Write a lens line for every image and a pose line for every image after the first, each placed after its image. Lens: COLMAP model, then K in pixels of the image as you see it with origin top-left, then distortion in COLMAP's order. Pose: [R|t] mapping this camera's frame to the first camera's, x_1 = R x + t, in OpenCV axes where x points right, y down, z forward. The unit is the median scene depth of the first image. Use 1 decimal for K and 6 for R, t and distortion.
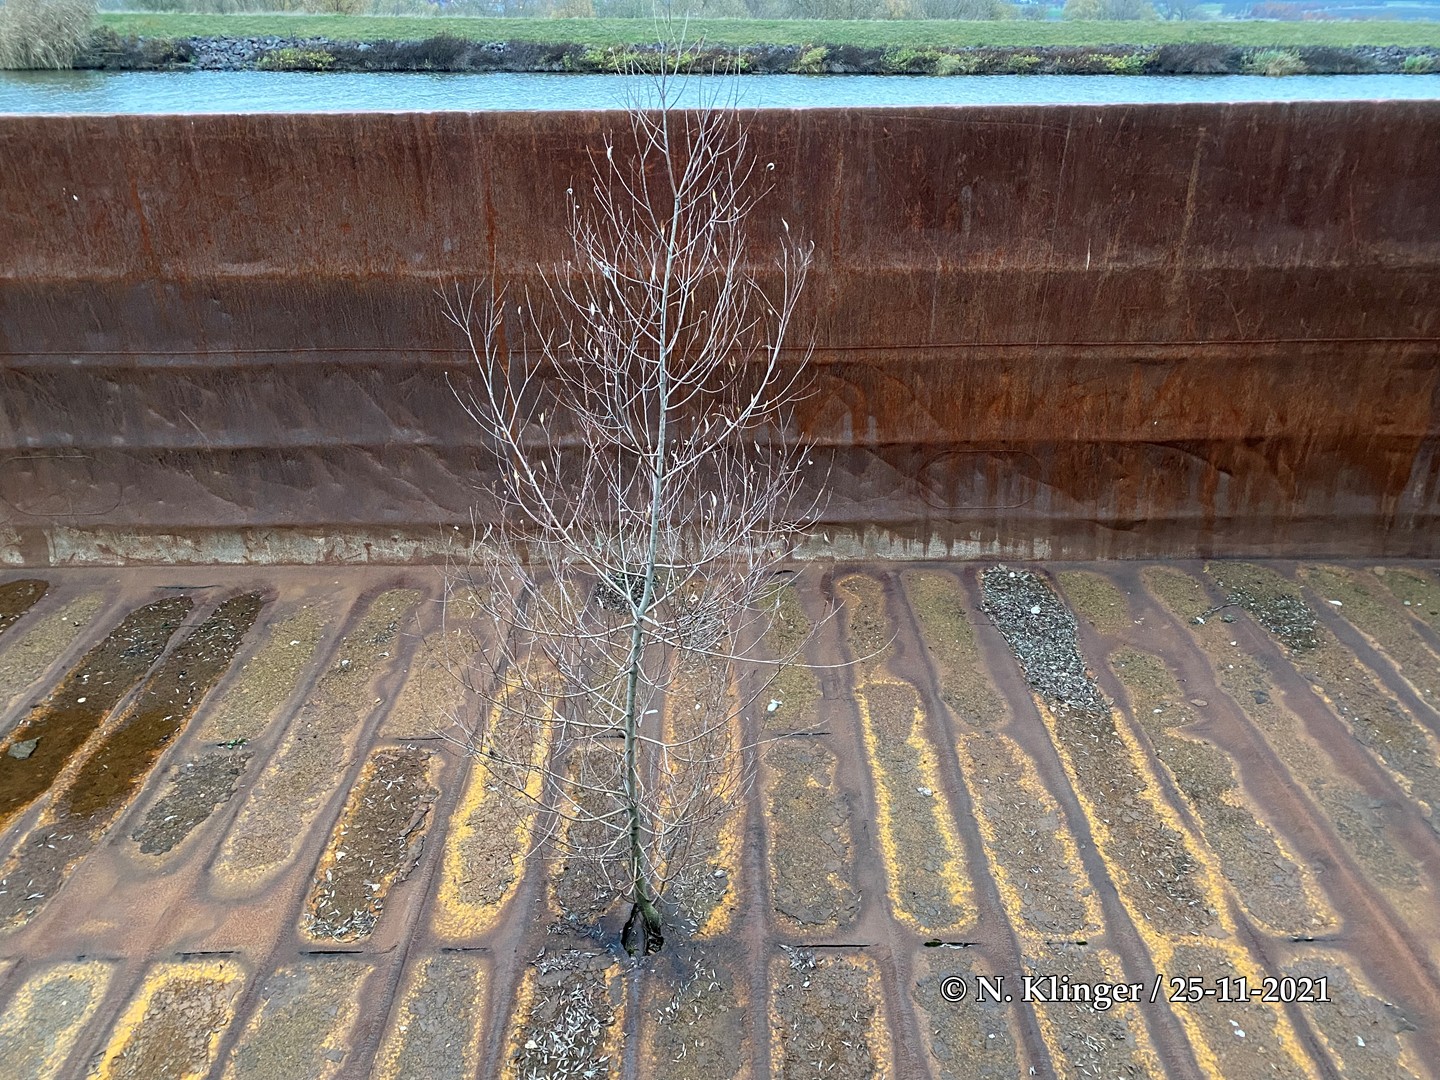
lens RADIAL K [[1080.5, 0, 709.1], [0, 1080.5, 542.4], [0, 0, 1]] dist [0.031737, -0.020234]
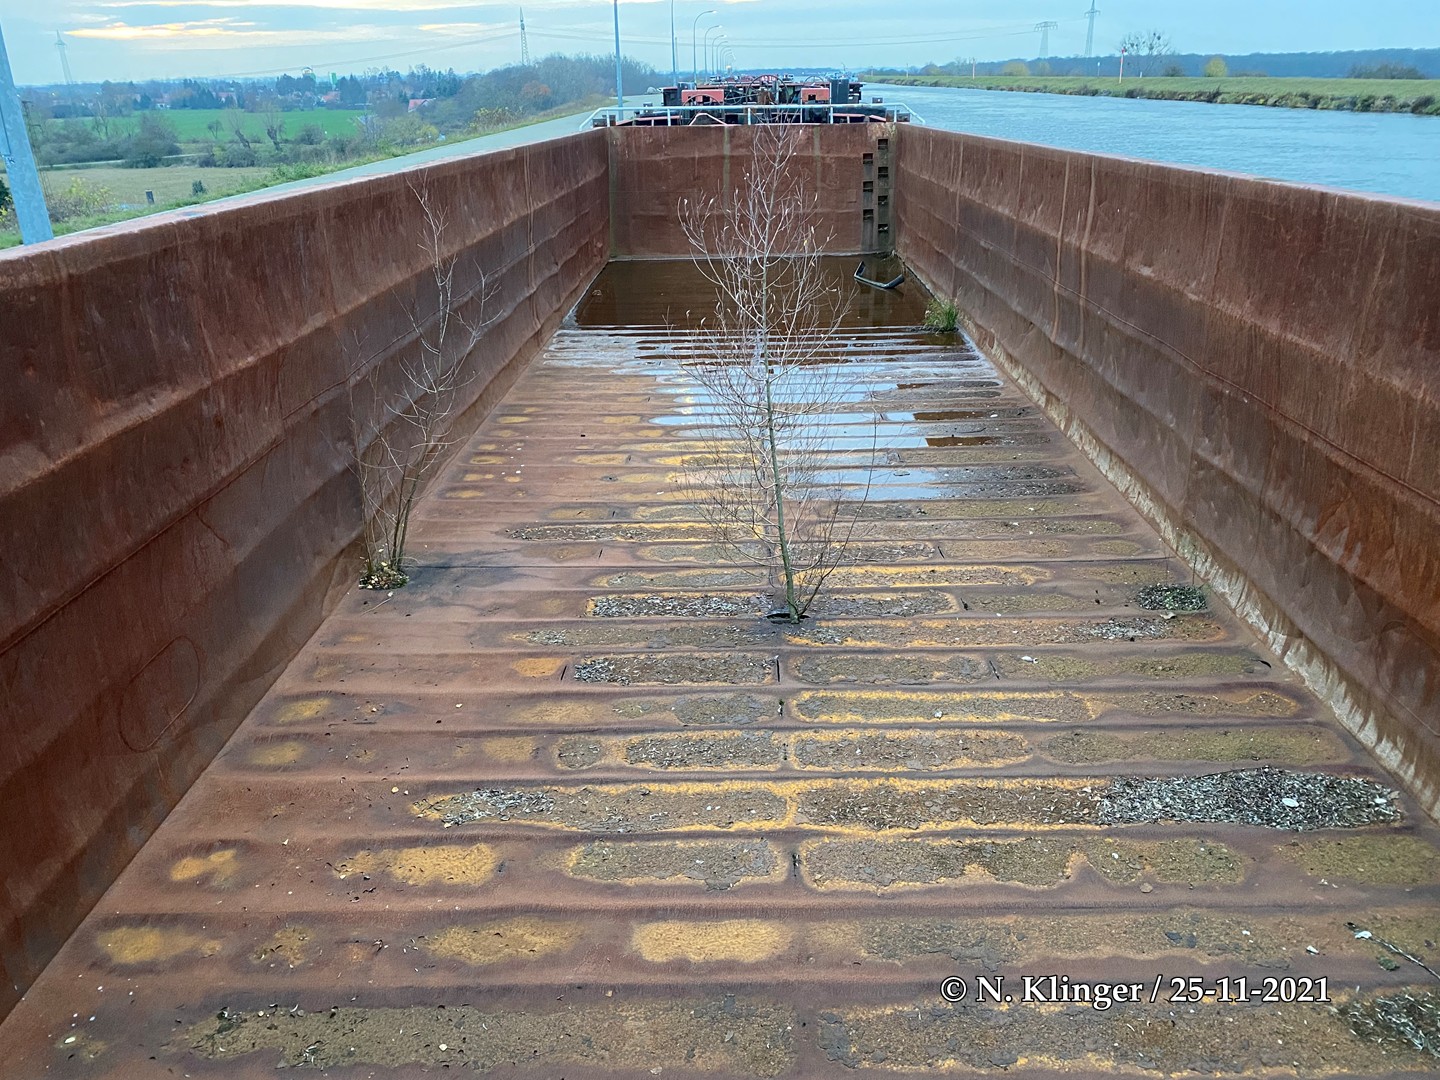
lens RADIAL K [[1080.5, 0, 718.8], [0, 1080.5, 535.3], [0, 0, 1]] dist [0.031737, -0.020234]
pose [[-0.009303, 0.385825, -0.922525, 0.976898], [-0.439171, 0.827251, 0.350407, -0.203900], [0.898355, 0.408406, 0.161747, 0.375583]]
